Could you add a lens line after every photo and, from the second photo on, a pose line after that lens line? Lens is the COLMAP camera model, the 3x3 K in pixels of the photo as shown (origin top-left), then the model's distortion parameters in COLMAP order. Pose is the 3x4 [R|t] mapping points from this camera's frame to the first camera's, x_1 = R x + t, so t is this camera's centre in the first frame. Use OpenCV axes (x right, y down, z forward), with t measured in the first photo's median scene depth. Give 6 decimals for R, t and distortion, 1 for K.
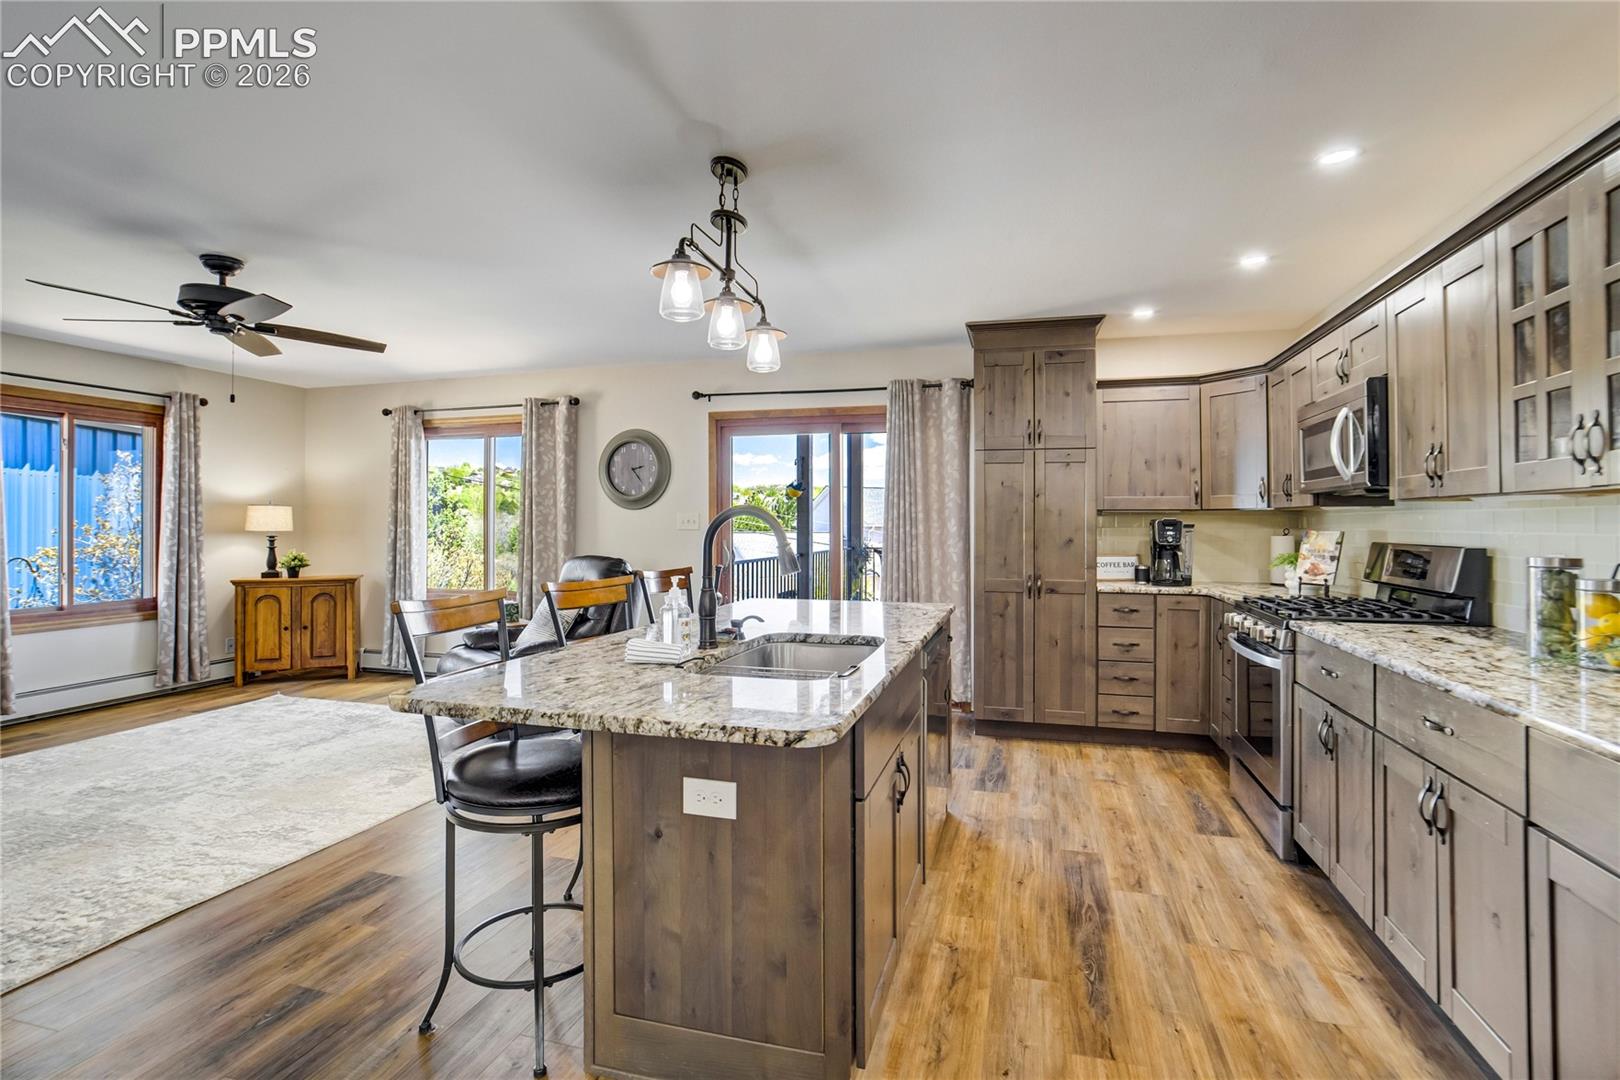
lens RADIAL K [[769.0, 0, 805.8], [0, 769.0, 519.2], [0, 0, 1]] dist [-0.028918, 0.015886]
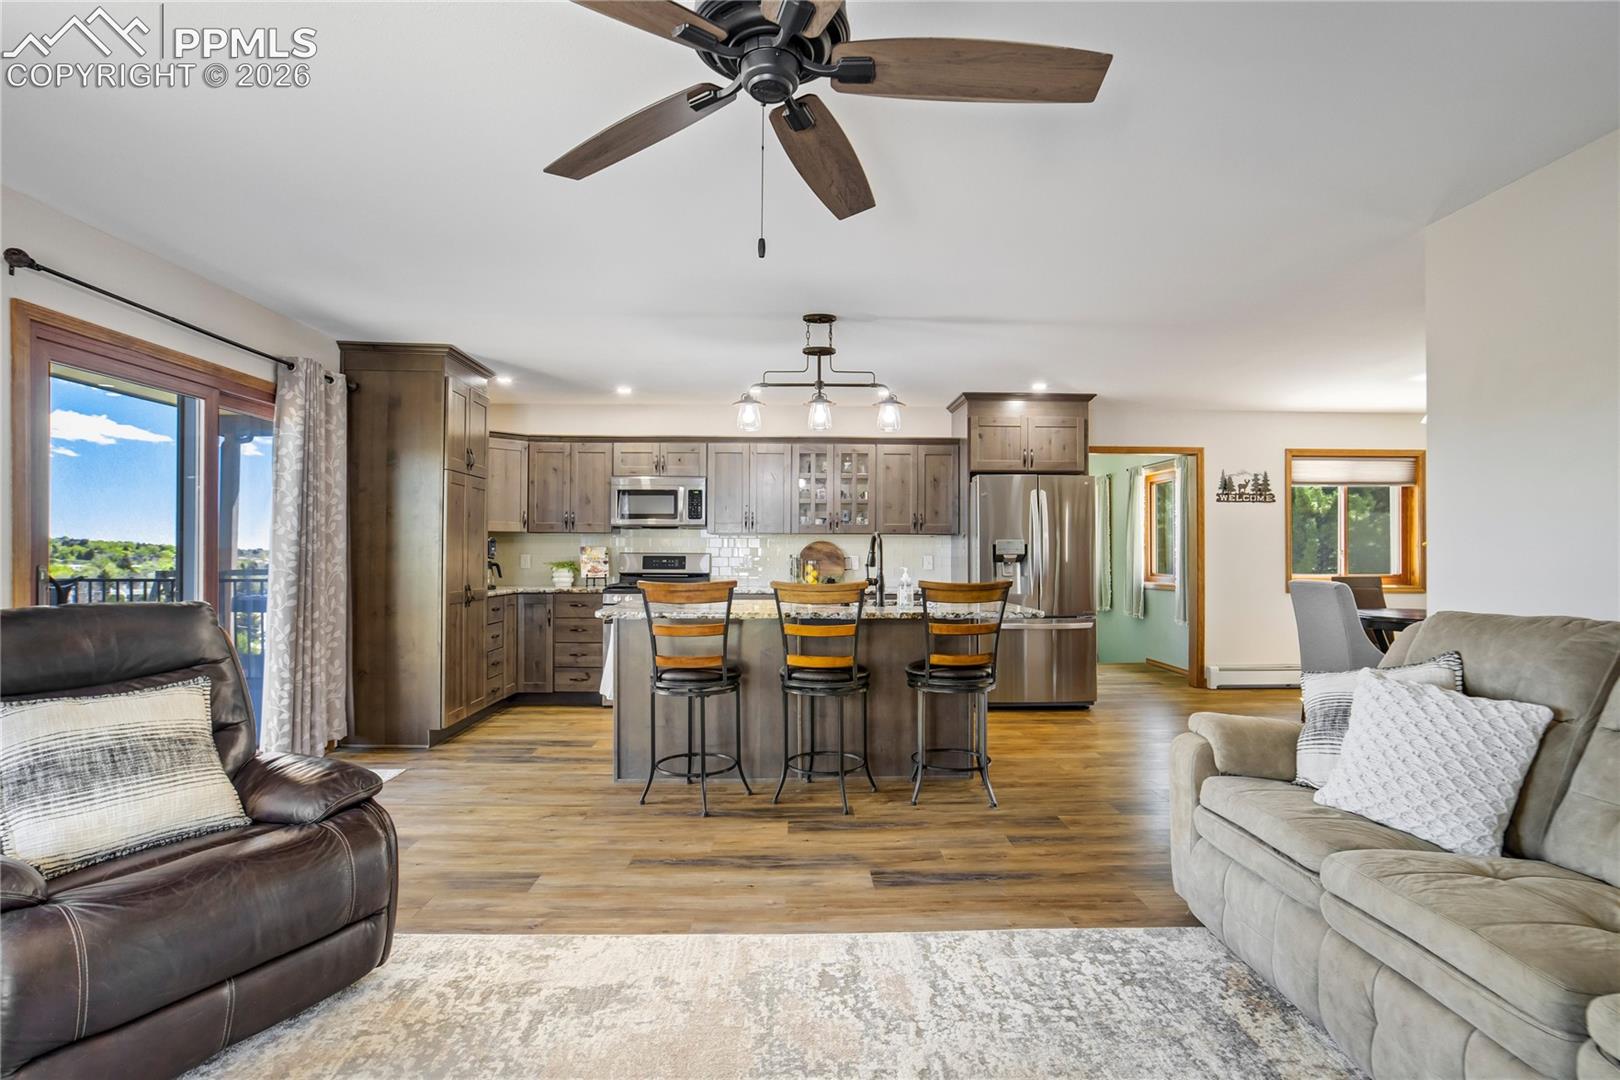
lens RADIAL K [[769.0, 0, 807.0], [0, 769.0, 544.6], [0, 0, 1]] dist [-0.028918, 0.015886]
pose [[-0.302067, 0.004395, 0.953276, -0.927603], [-0.010065, 0.999919, -0.007800, 0.014393], [-0.953233, -0.011950, -0.301999, 0.860440]]
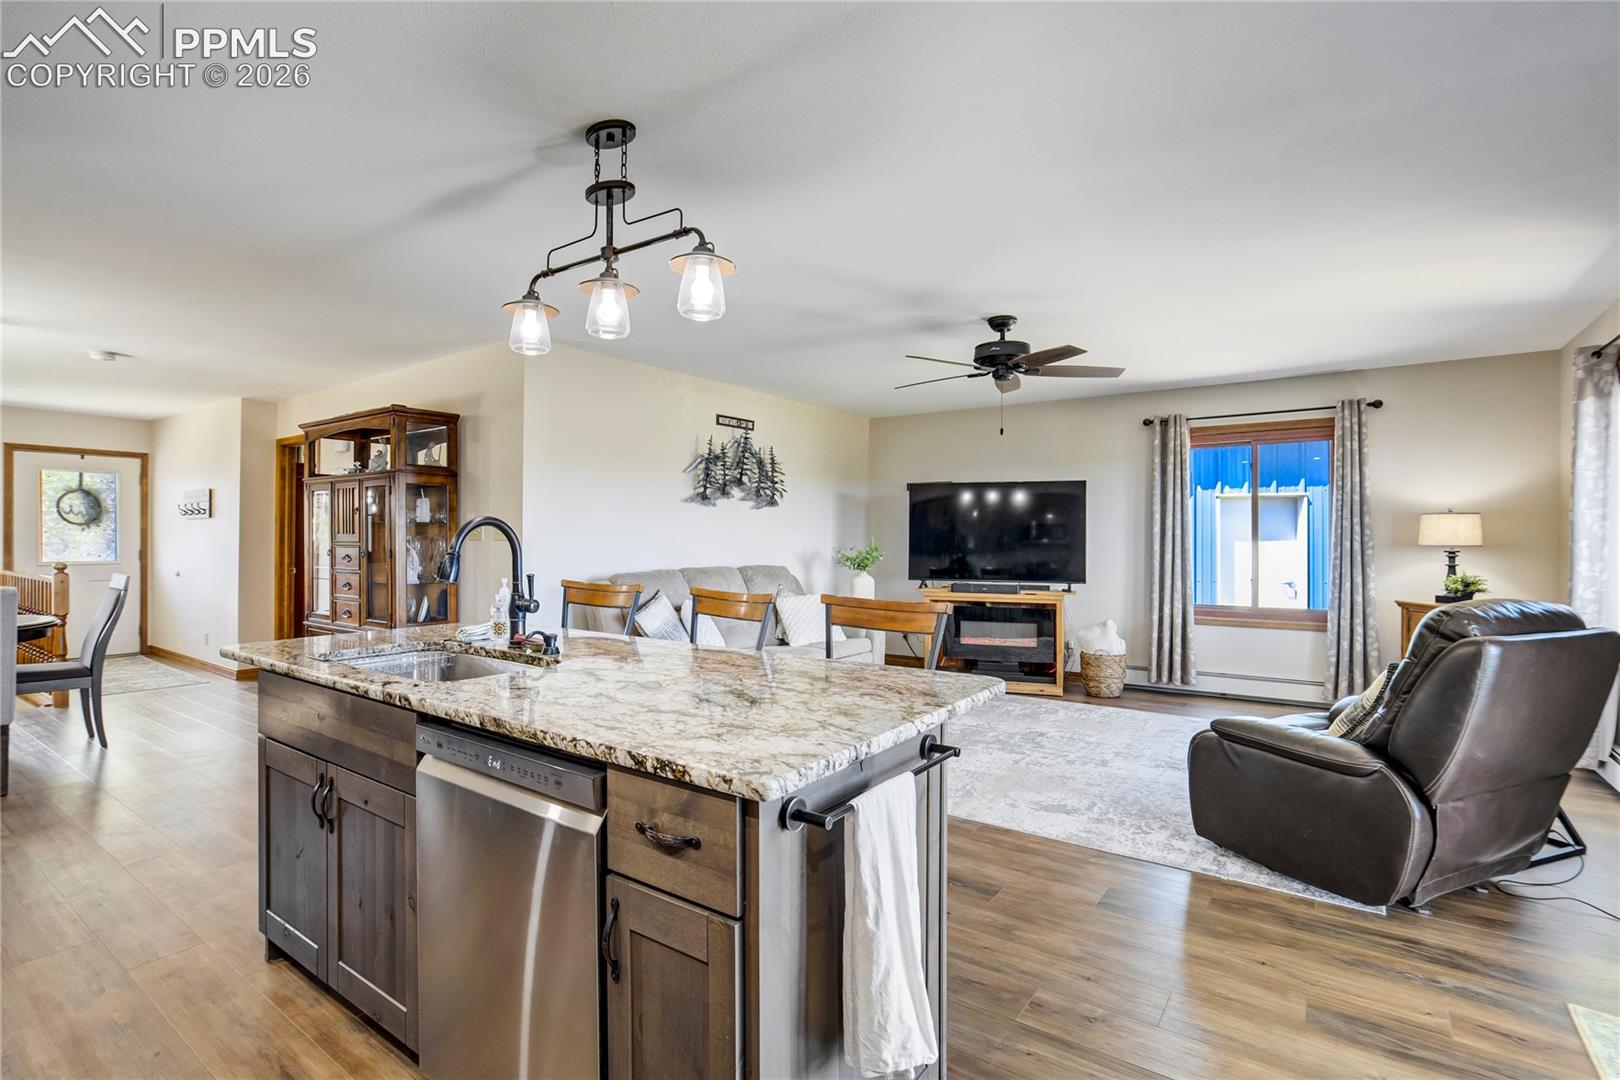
lens RADIAL K [[750.9, 0, 827.1], [0, 750.9, 535.7], [0, 0, 1]] dist [-0.013424, 0.003475]
pose [[-0.318768, -0.005672, -0.947816, 0.358587], [0.004464, 0.999962, -0.007485, 0.011239], [0.947822, -0.006618, -0.318731, 0.865240]]
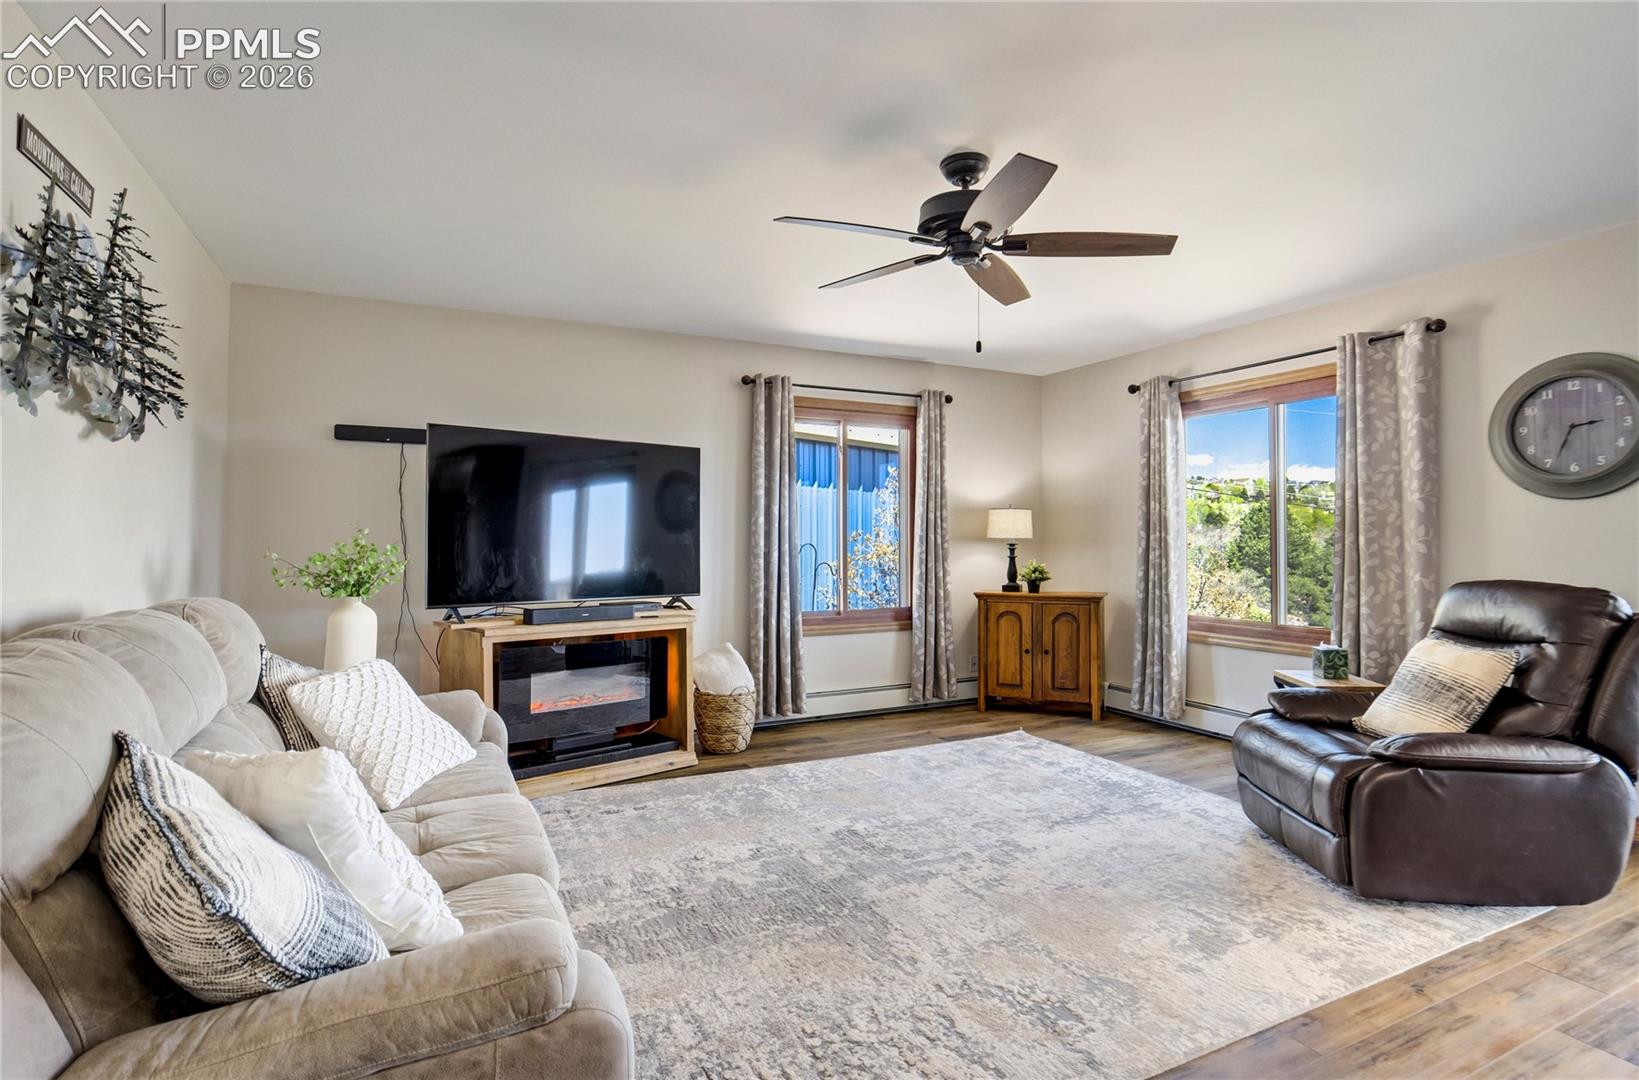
lens RADIAL K [[807.5, 0, 825.1], [0, 807.5, 531.6], [0, 0, 1]] dist [-0.010529, 0.000429]
pose [[0.678509, -0.006161, -0.734566, -0.226605], [0.005609, 0.999979, -0.003207, 0.013238], [0.734570, -0.001944, 0.678530, 0.290109]]
